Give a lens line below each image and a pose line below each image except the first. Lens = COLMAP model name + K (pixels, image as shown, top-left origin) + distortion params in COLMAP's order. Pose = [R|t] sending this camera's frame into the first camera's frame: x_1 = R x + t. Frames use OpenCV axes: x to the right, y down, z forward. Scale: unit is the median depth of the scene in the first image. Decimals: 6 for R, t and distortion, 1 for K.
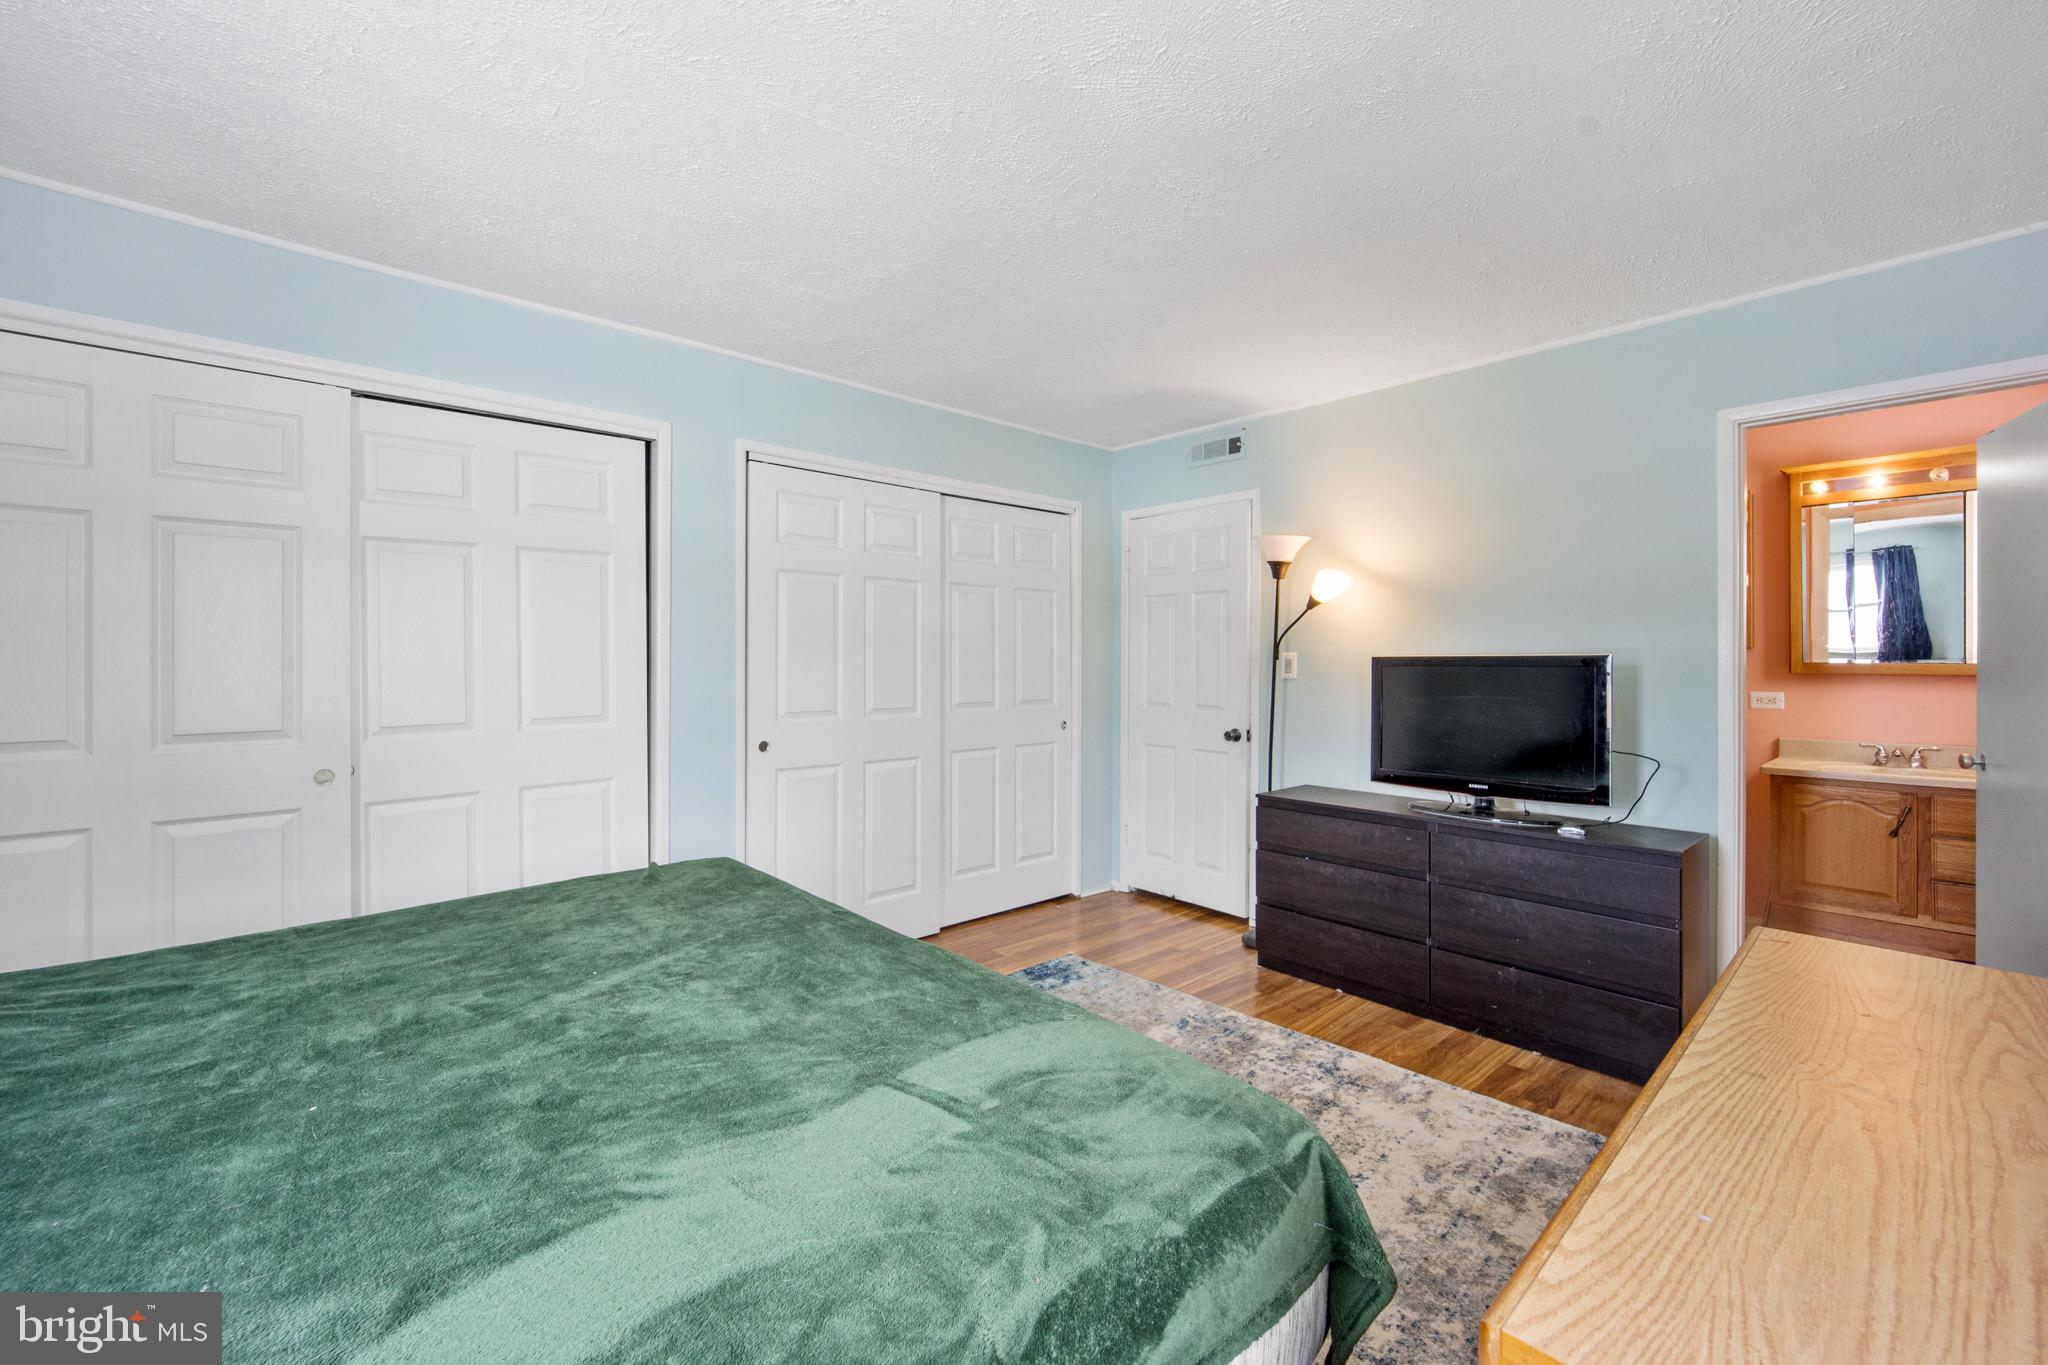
lens RADIAL K [[841.7, 0, 1016.9], [0, 841.7, 665.6], [0, 0, 1]] dist [-0.000291, -0.000280]
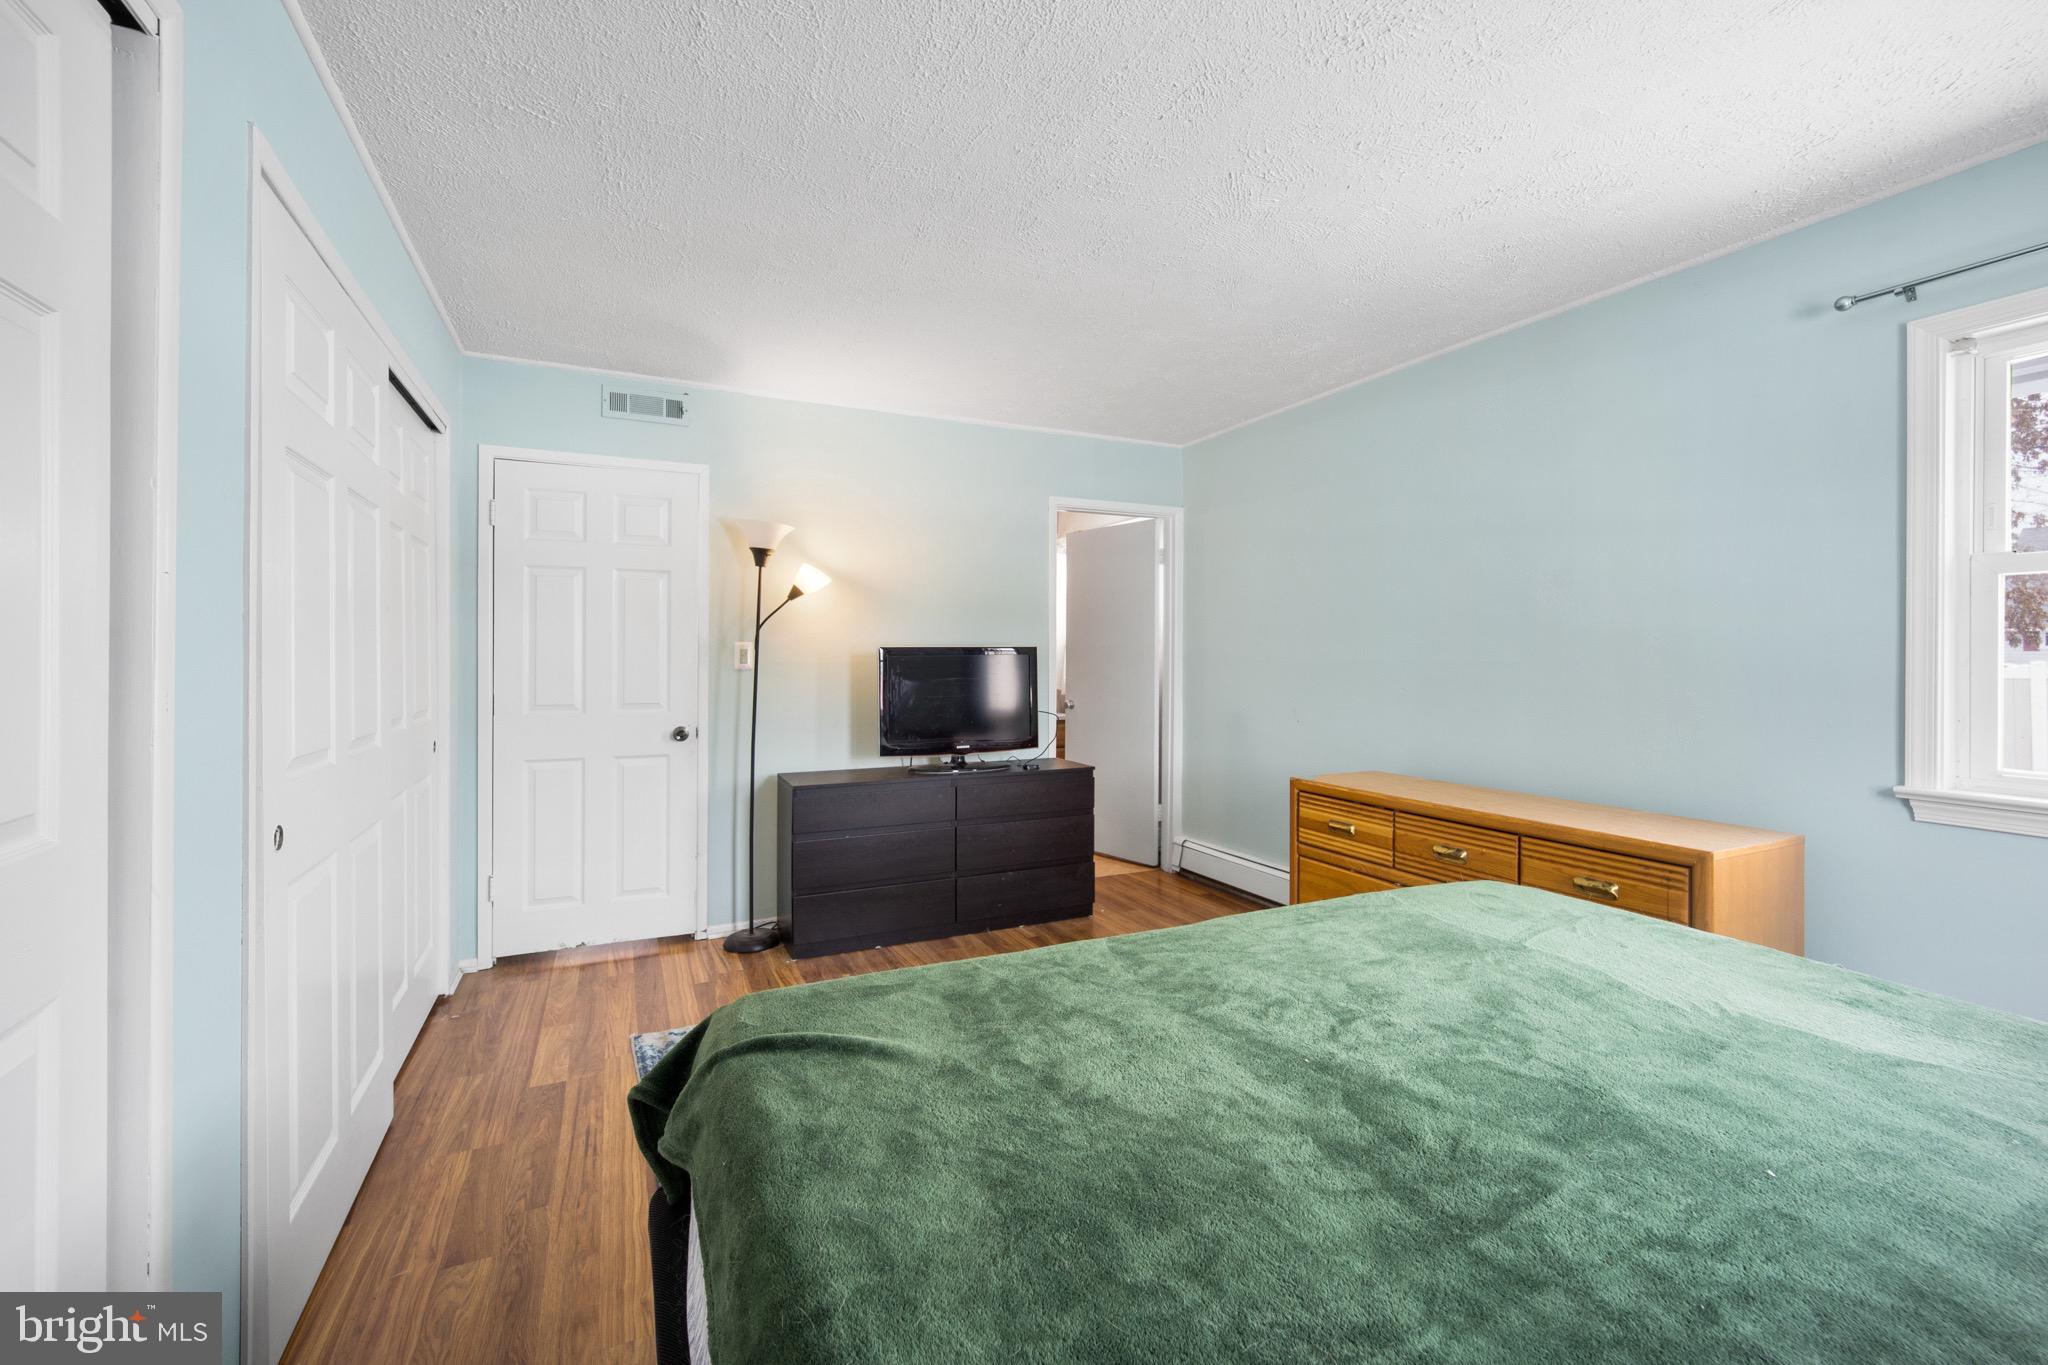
lens RADIAL K [[853.2, 0, 1019.0], [0, 853.2, 648.7], [0, 0, 1]] dist [-0.000516, -0.000012]
pose [[0.278944, 0.002393, 0.960304, -0.652037], [0.004464, 0.999983, -0.003789, -0.002604], [-0.960297, 0.005343, 0.278928, 0.511464]]
